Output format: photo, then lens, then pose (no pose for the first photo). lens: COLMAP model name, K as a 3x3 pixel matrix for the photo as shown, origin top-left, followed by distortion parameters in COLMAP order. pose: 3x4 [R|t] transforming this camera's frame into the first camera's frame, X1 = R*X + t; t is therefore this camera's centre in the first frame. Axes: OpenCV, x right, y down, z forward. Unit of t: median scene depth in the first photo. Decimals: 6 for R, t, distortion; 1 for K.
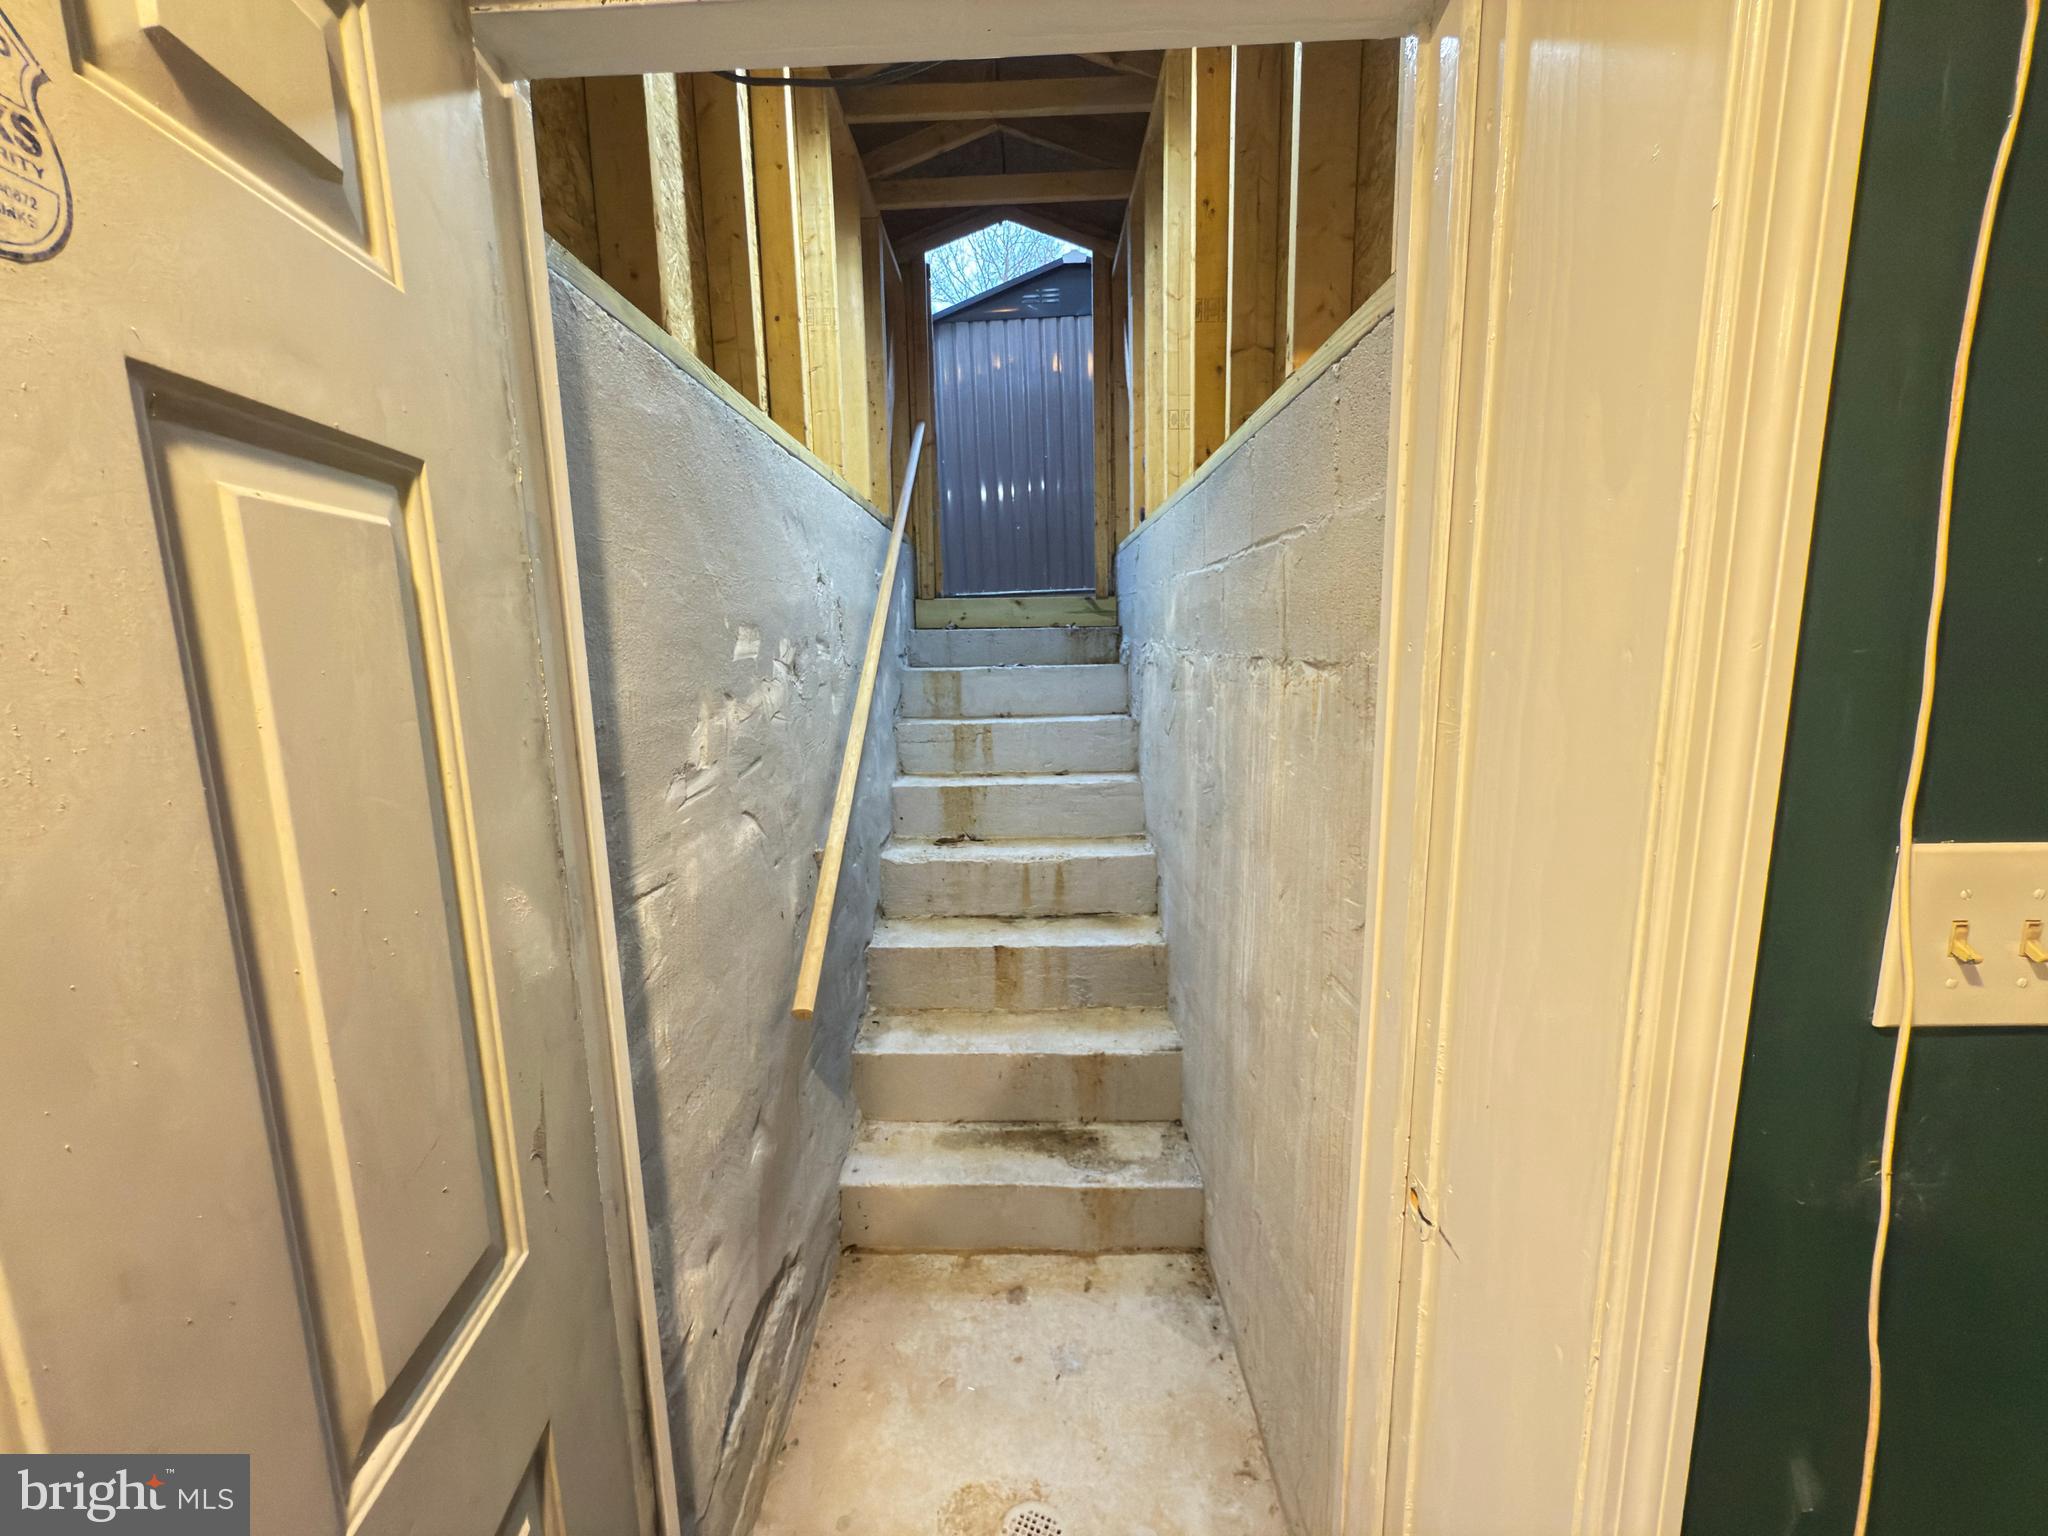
lens RADIAL K [[814.6, 0, 1017.5], [0, 814.6, 766.9], [0, 0, 1]] dist [0.000985, -0.000352]
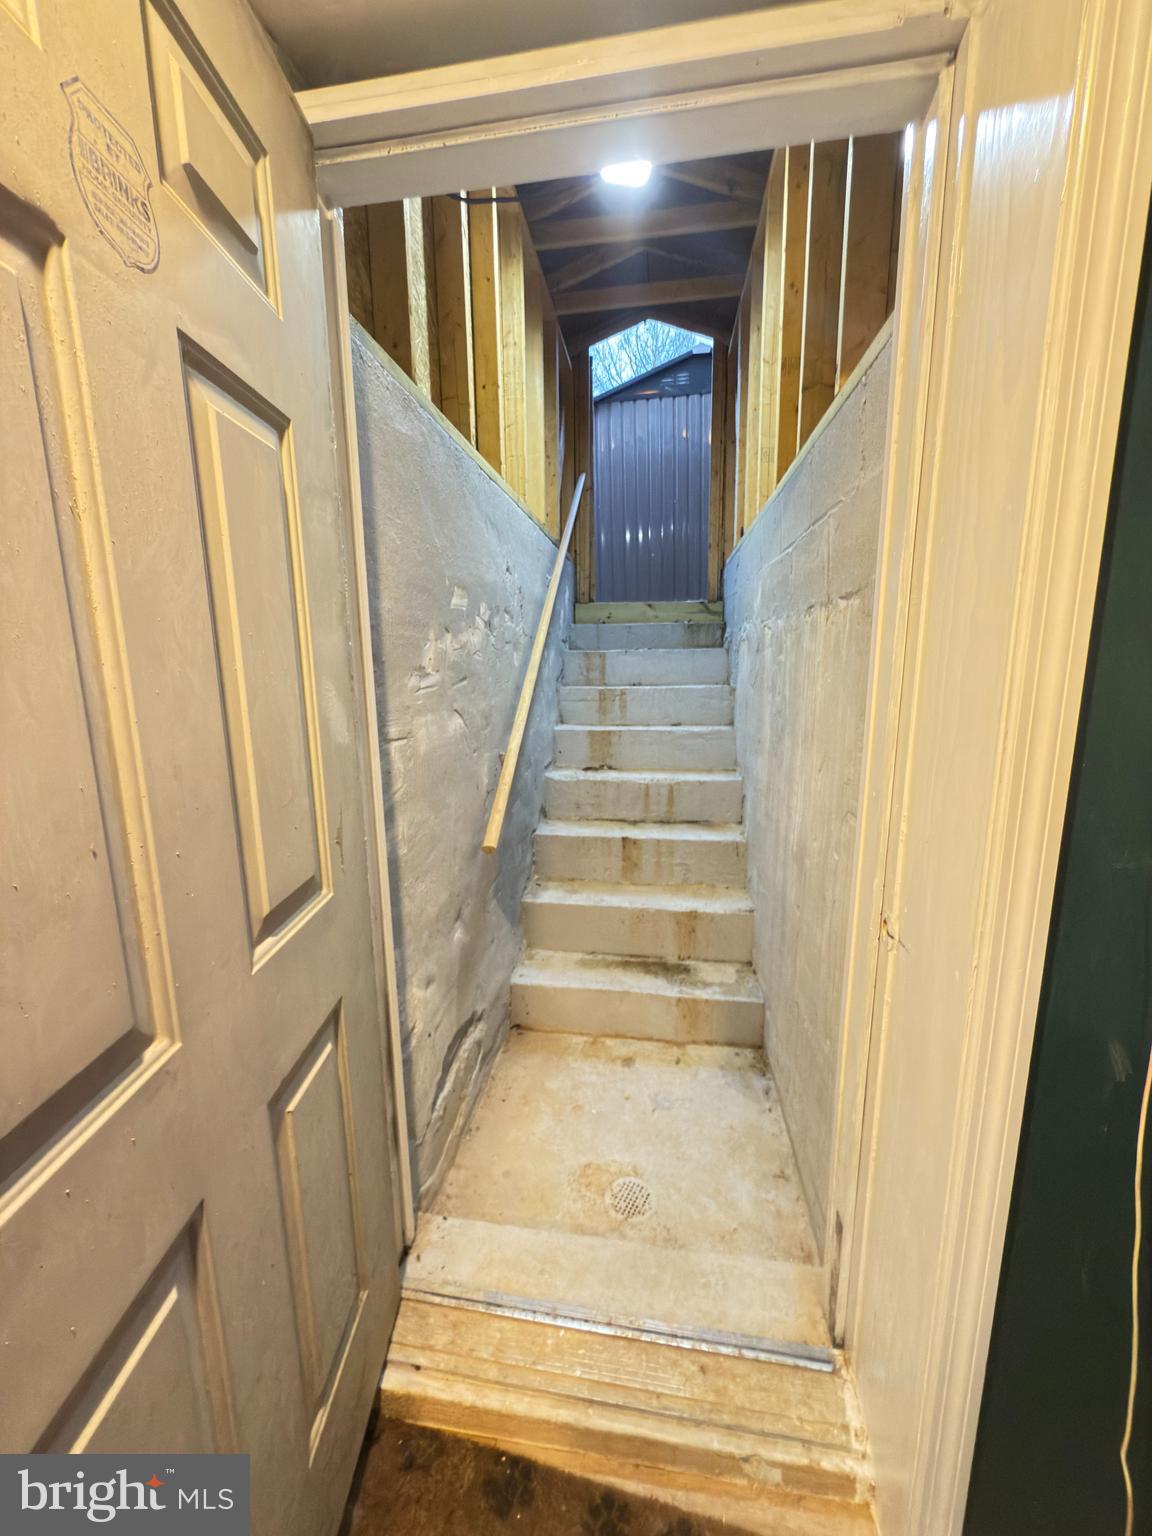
lens RADIAL K [[610.9, 0, 573.6], [0, 610.9, 770.1], [0, 0, 1]] dist [0.000985, -0.000352]
pose [[0.991614, 0.031252, -0.125401, 0.026981], [-0.028241, 0.999270, 0.025710, 0.120554], [0.126113, -0.021953, 0.991773, -0.093860]]
